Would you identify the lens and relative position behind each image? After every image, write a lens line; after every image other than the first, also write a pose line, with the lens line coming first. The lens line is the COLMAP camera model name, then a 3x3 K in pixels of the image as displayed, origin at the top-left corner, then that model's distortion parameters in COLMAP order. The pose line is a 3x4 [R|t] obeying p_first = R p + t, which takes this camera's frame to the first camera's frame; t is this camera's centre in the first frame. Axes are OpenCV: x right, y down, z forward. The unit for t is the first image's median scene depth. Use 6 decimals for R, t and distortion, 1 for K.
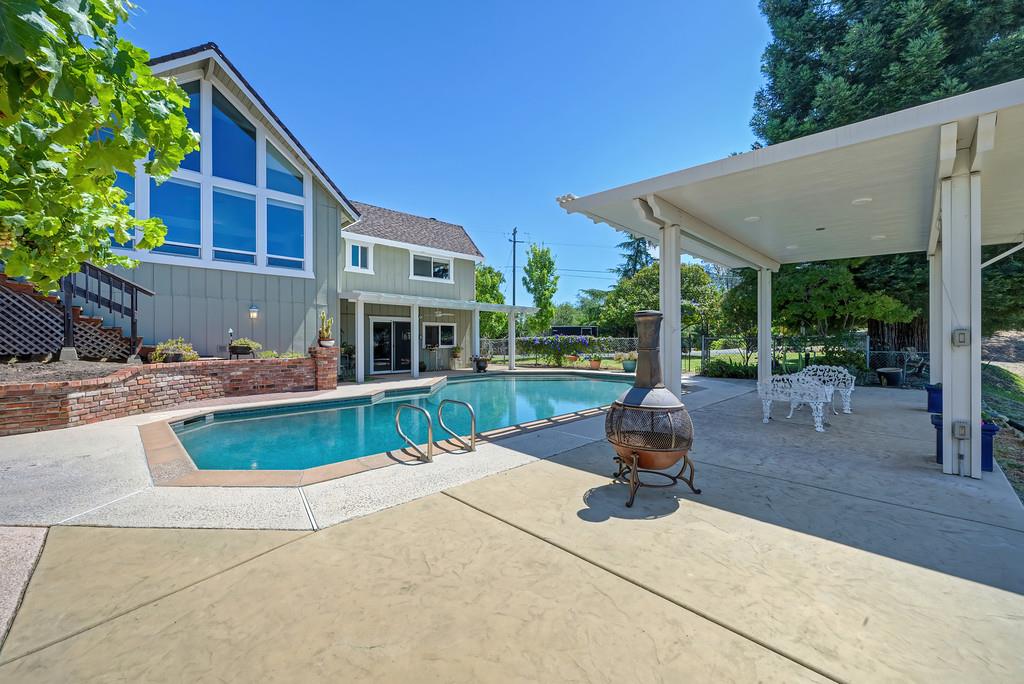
lens RADIAL K [[403.8, 0, 517.1], [0, 403.8, 341.3], [0, 0, 1]] dist [0.001217, 0.000064]
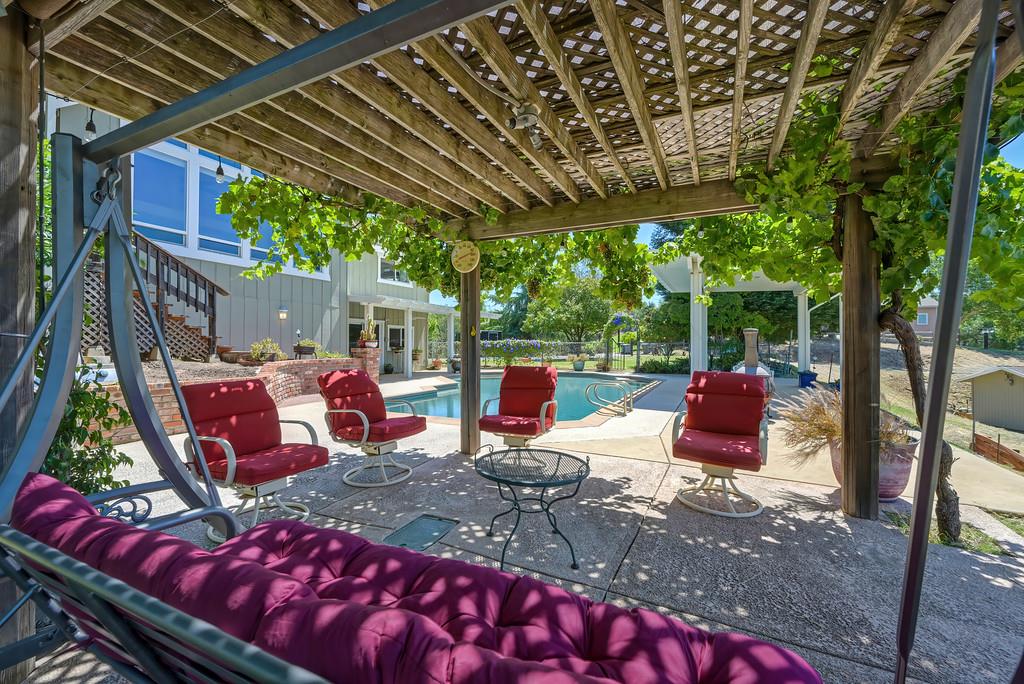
lens RADIAL K [[426.3, 0, 509.3], [0, 426.3, 343.3], [0, 0, 1]] dist [-0.000326, -0.000018]
pose [[0.949417, 0.009266, 0.313883, -0.427438], [-0.007493, 0.999948, -0.006854, 0.005729], [-0.313930, 0.004155, 0.949437, -0.166957]]
